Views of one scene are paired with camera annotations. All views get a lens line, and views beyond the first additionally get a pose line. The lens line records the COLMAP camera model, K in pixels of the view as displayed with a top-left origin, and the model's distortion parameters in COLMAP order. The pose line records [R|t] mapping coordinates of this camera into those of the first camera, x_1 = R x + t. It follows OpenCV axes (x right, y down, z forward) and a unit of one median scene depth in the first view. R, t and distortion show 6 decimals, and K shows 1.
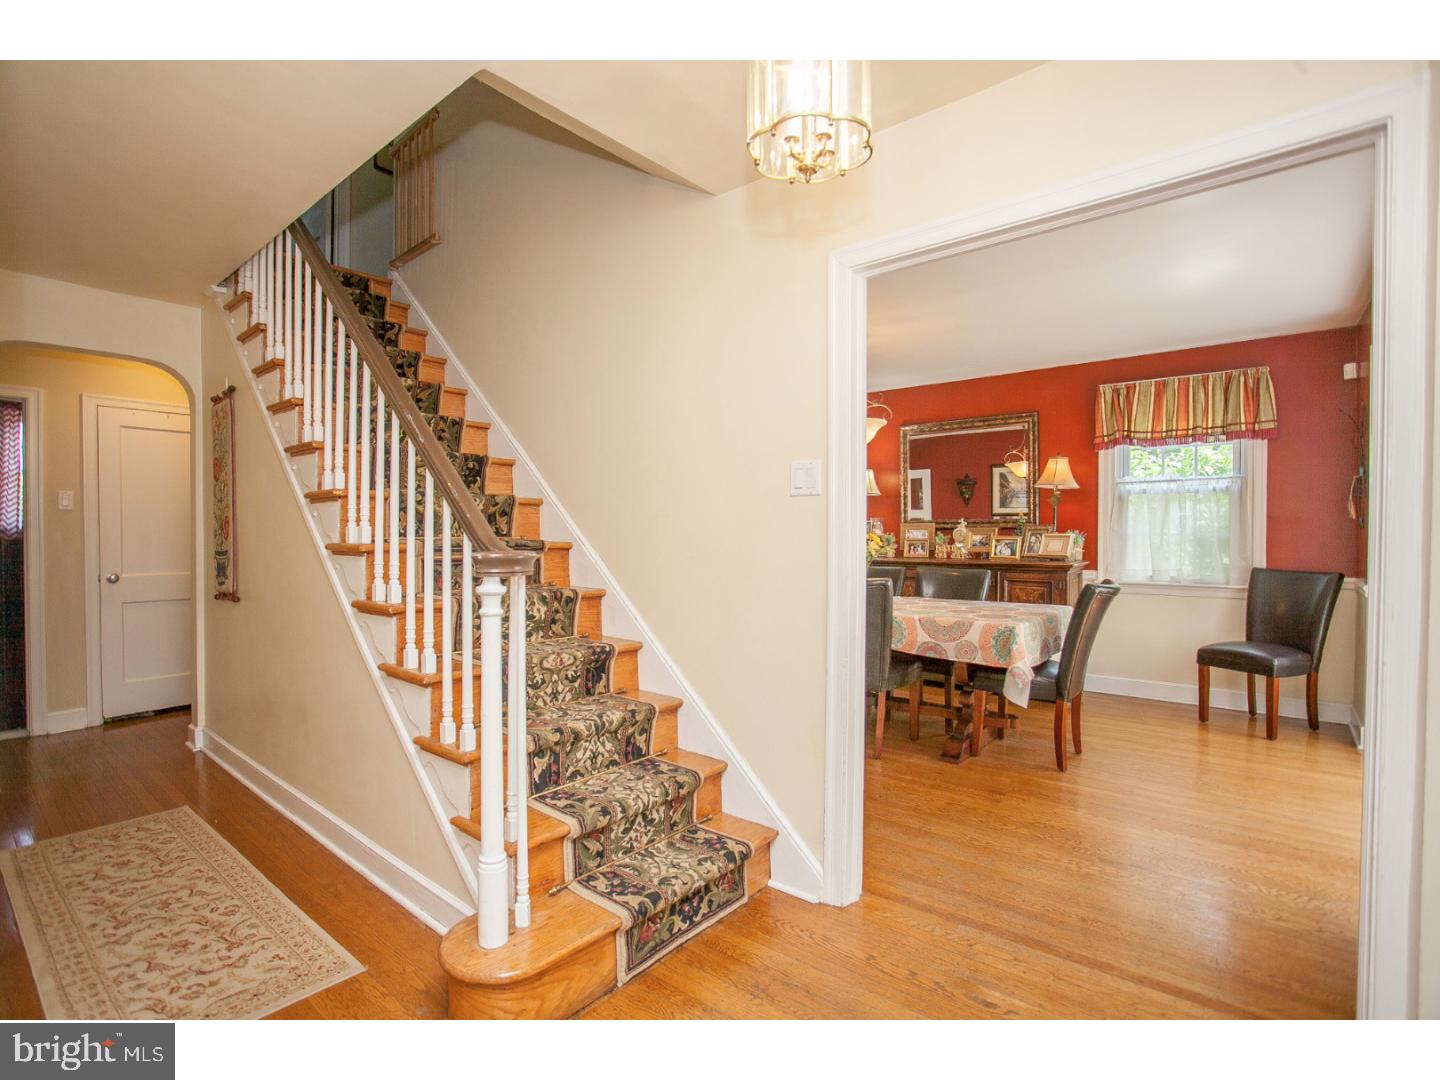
lens RADIAL K [[697.4, 0, 715.7], [0, 697.4, 540.0], [0, 0, 1]] dist [-0.011830, -0.000374]
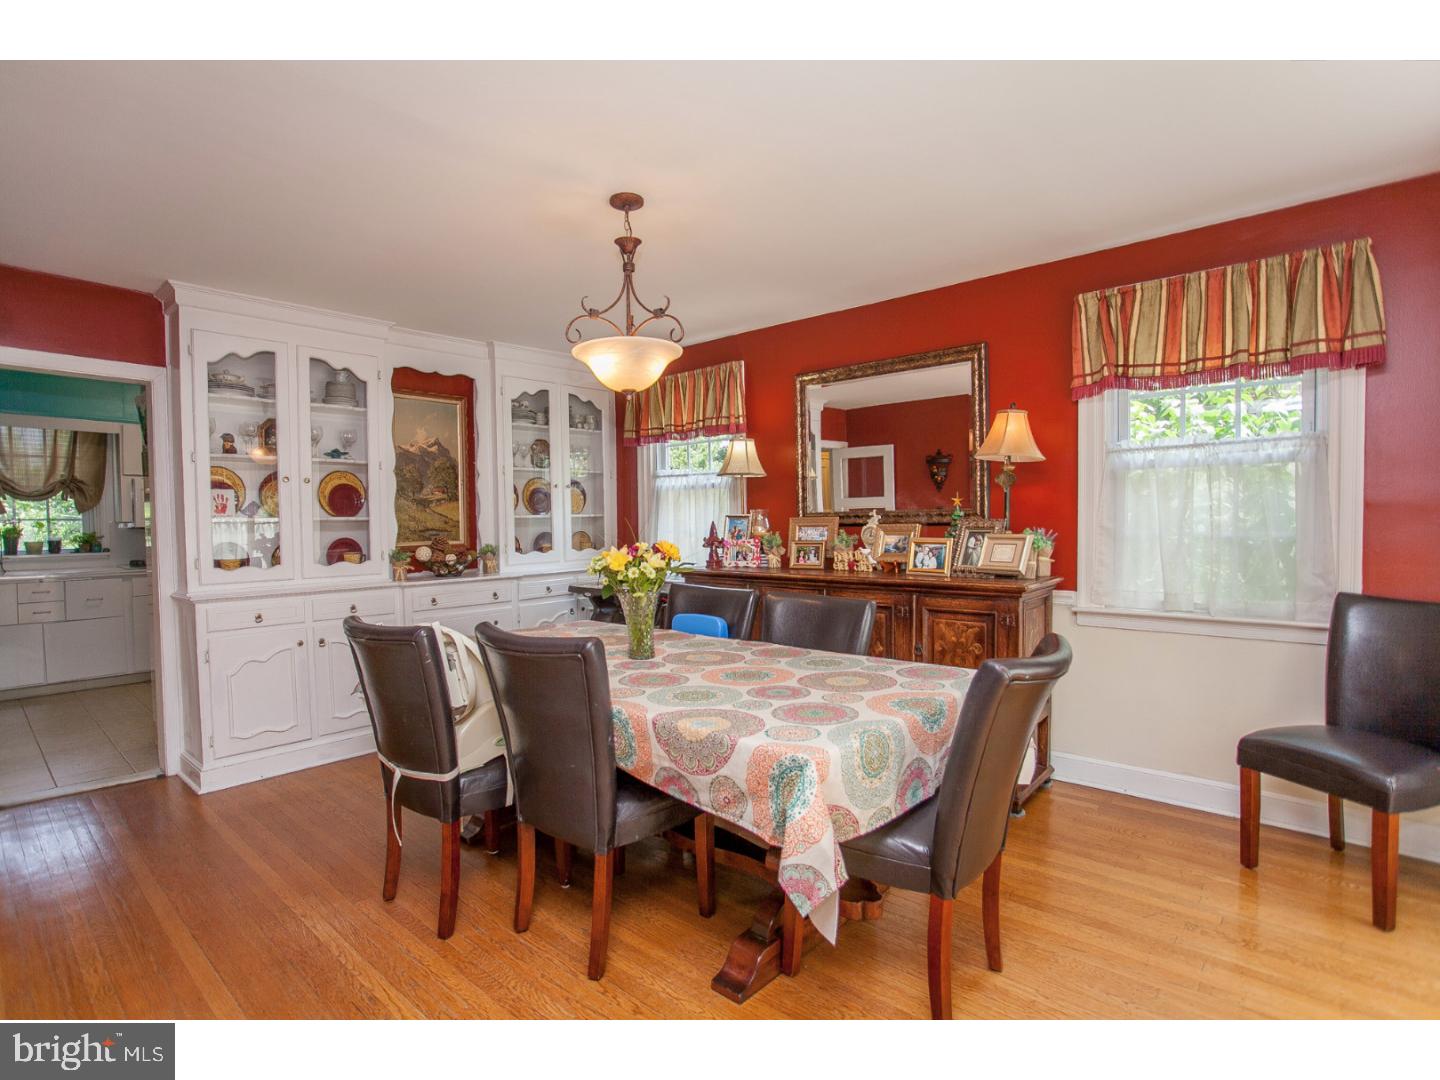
lens RADIAL K [[703.9, 0, 719.8], [0, 703.9, 536.0], [0, 0, 1]] dist [-0.014700, 0.002682]
pose [[0.999163, -0.006505, -0.040379, 0.265242], [0.006957, 0.999914, 0.011072, -0.016277], [0.040304, -0.011344, 0.999123, 0.372092]]
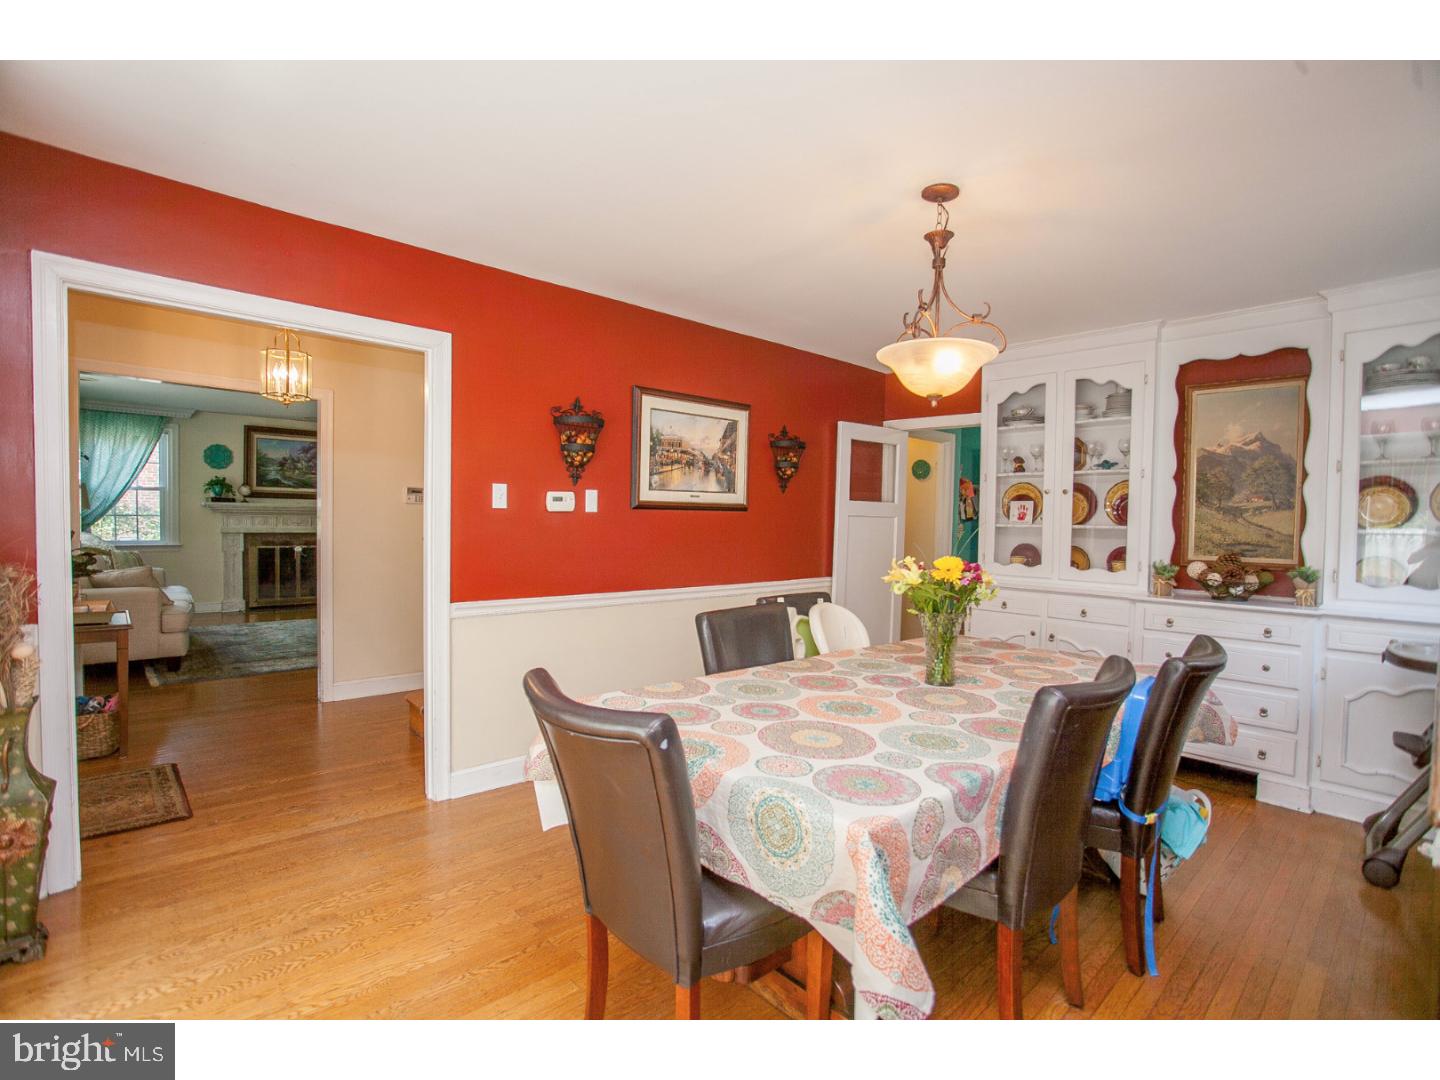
lens RADIAL K [[697.4, 0, 717.0], [0, 697.4, 539.1], [0, 0, 1]] dist [-0.011830, -0.000374]
pose [[-0.098582, 0.033584, -0.994562, 0.644941], [-0.032421, 0.998791, 0.036941, -0.030692], [0.994601, 0.035887, -0.097374, 0.759041]]
